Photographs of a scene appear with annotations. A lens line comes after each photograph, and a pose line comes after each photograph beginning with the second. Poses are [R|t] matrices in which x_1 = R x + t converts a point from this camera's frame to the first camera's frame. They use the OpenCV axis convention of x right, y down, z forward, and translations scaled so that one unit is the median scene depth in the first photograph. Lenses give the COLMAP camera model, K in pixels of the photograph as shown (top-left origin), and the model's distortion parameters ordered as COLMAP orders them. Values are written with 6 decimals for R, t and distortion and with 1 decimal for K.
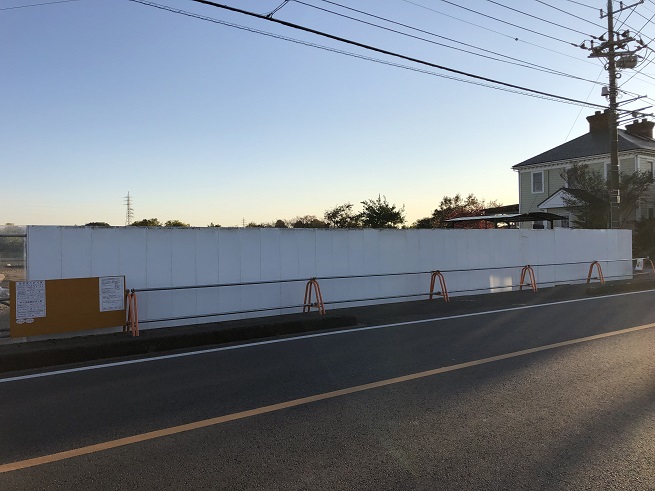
lens RADIAL K [[533.6, 0, 325.0], [0, 533.6, 244.0], [0, 0, 1]] dist [0.078189, -0.100460]
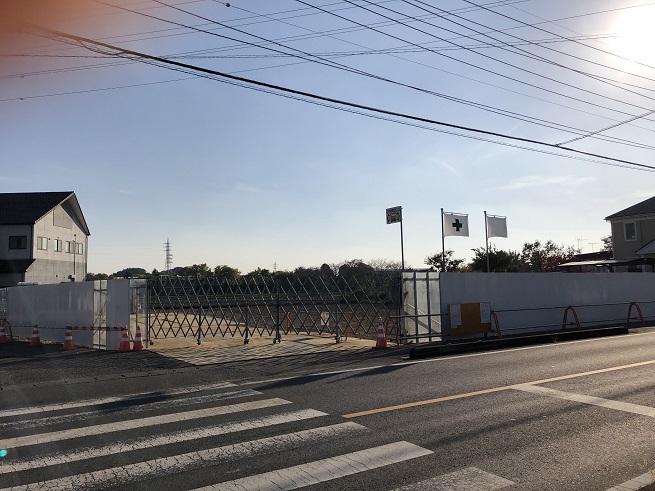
lens RADIAL K [[533.6, 0, 325.0], [0, 533.6, 244.0], [0, 0, 1]] dist [0.078189, -0.100460]
pose [[0.999147, -0.009566, -0.040181, -0.236150], [0.006276, 0.996677, -0.081214, 0.003433], [0.040825, 0.080892, 0.995886, -0.206069]]
